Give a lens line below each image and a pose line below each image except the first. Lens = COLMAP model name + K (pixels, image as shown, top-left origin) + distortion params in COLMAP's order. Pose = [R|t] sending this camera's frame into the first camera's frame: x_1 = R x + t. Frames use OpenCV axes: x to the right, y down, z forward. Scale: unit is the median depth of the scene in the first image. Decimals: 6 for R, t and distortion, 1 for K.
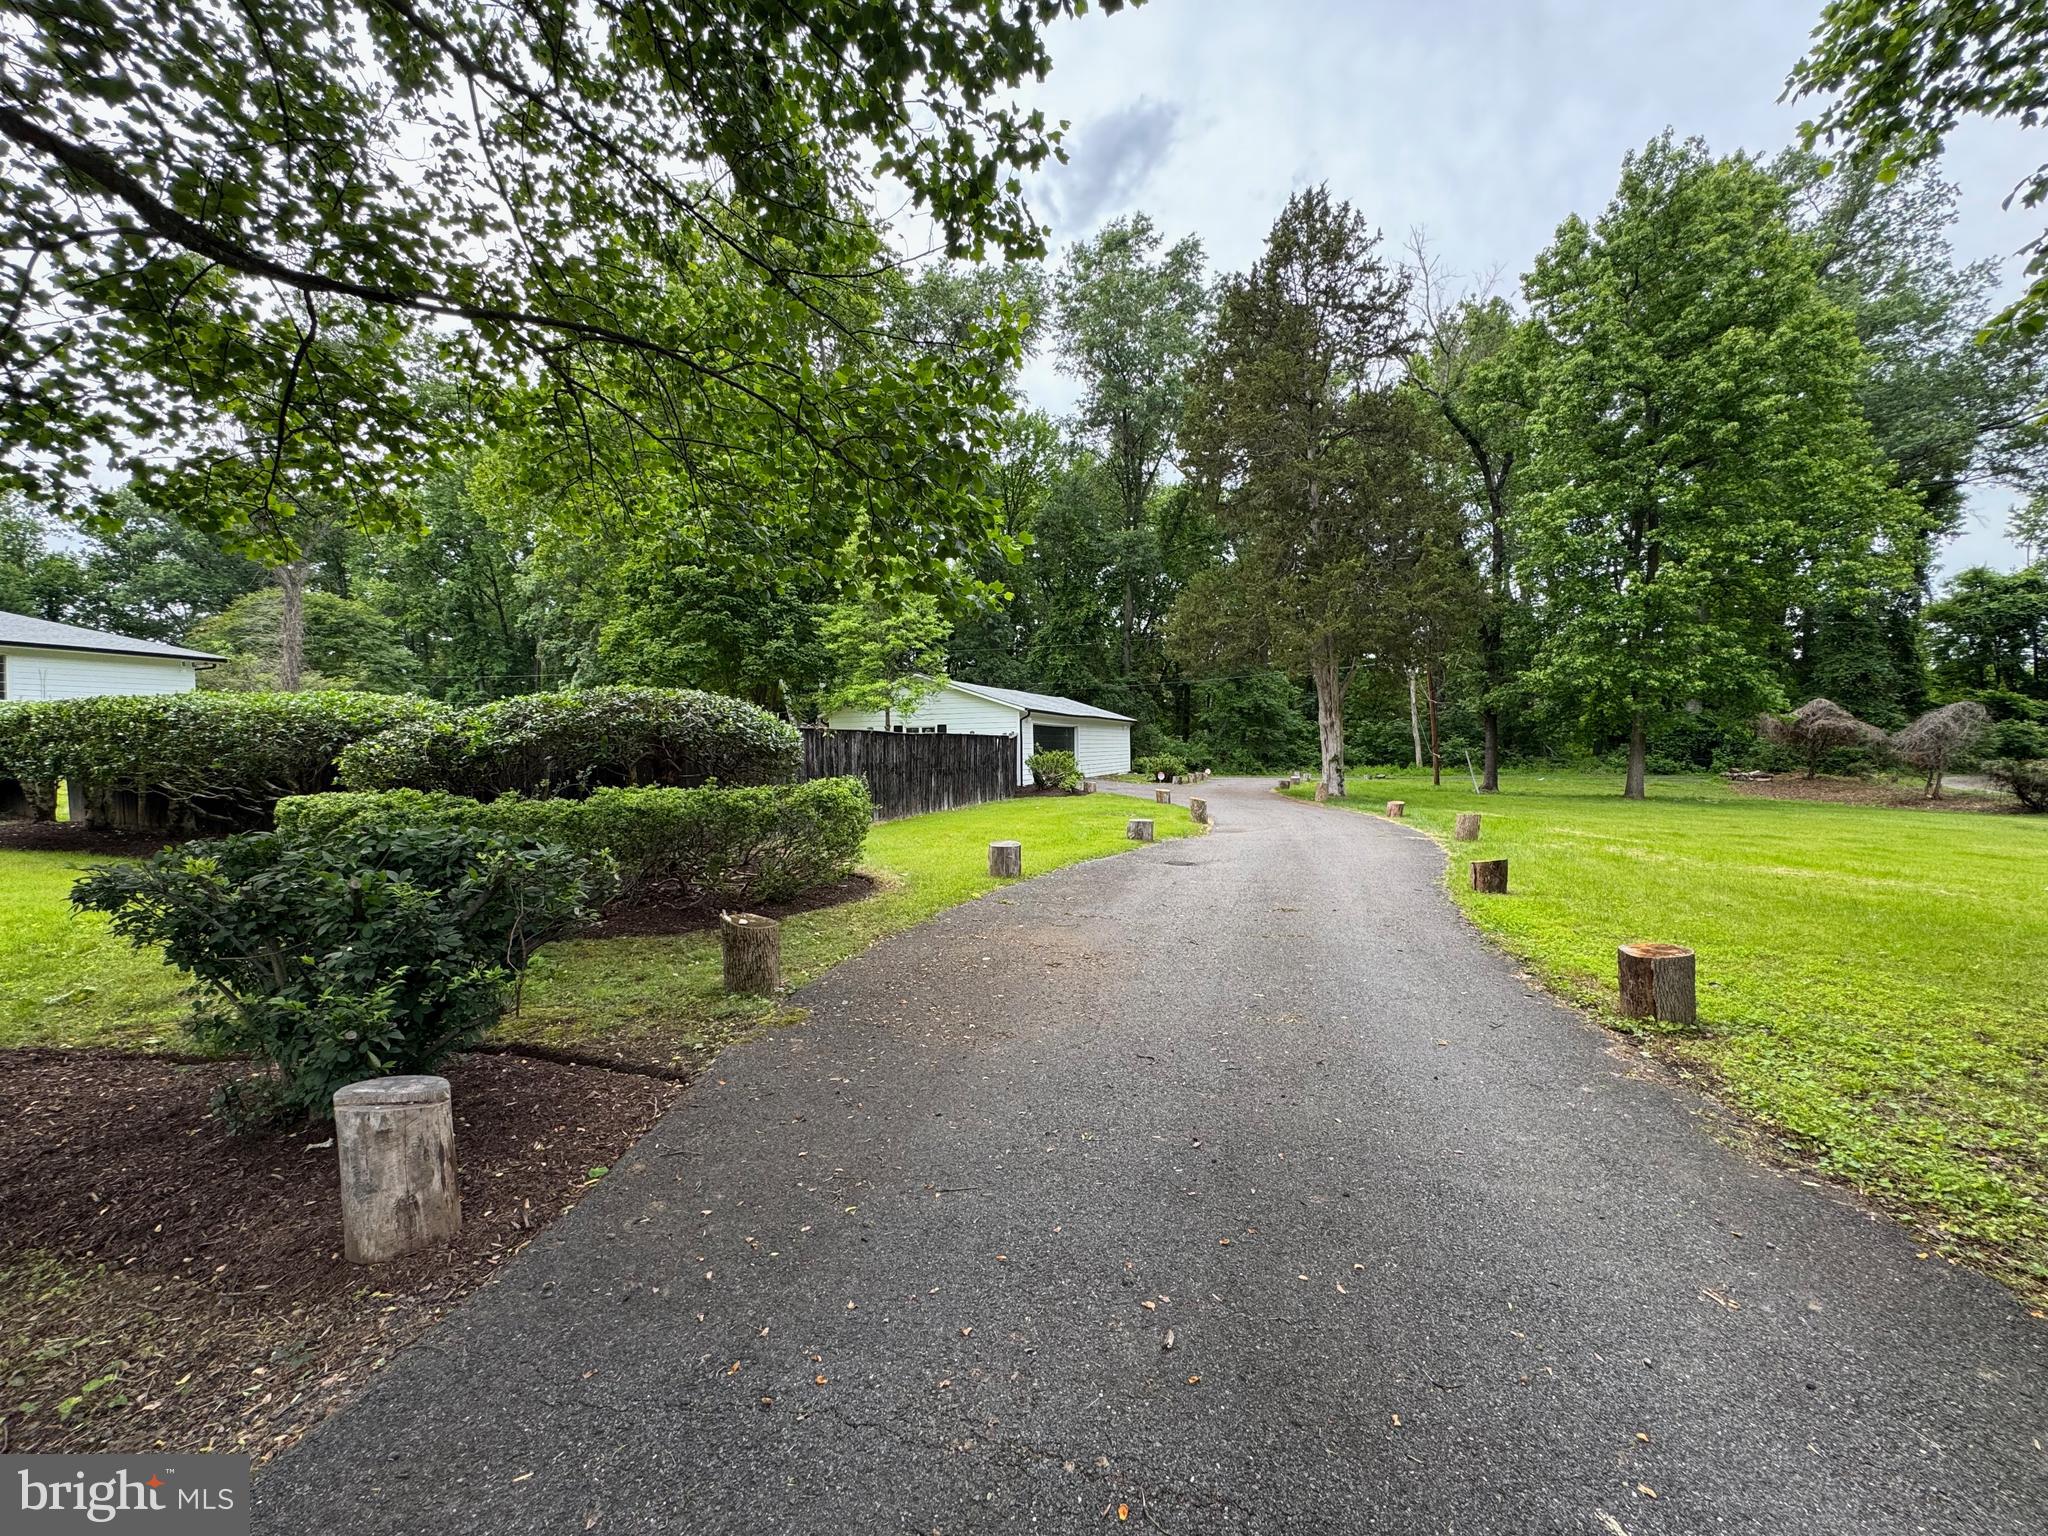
lens RADIAL K [[836.7, 0, 1020.7], [0, 836.7, 774.9], [0, 0, 1]] dist [-0.002871, -0.000310]
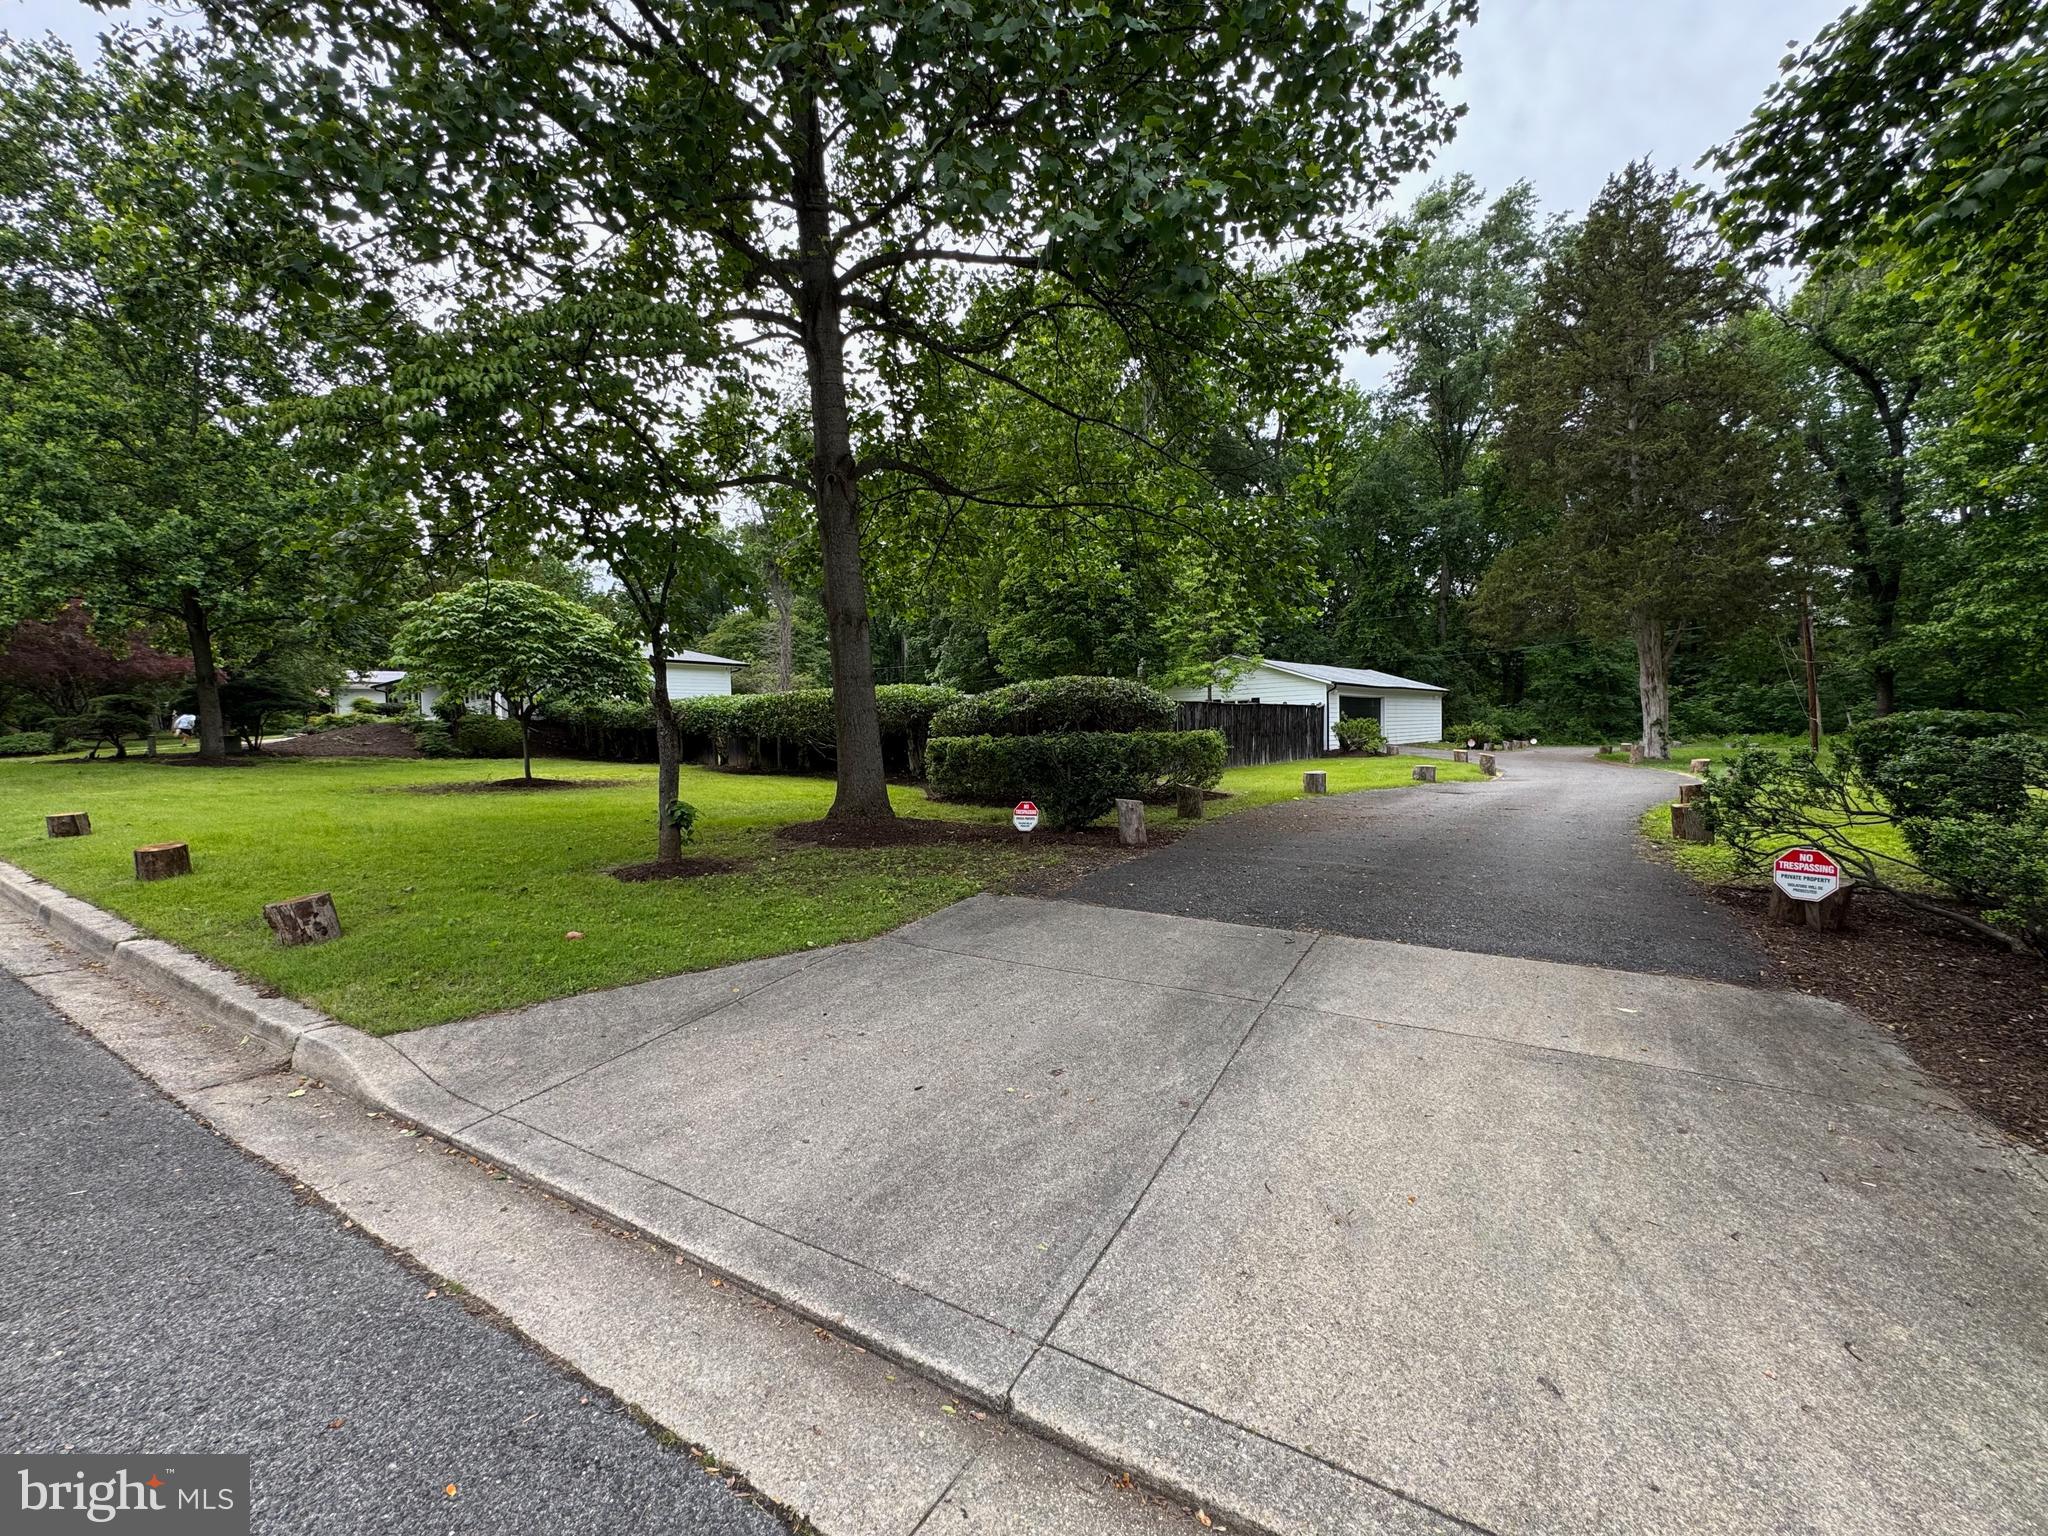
lens RADIAL K [[836.7, 0, 1019.0], [0, 836.7, 769.0], [0, 0, 1]] dist [-0.002871, -0.000310]
pose [[0.938051, 0.005839, -0.346448, 0.000915], [0.000824, 0.999818, 0.019082, 0.016613], [0.346497, -0.018186, 0.937875, -0.210434]]
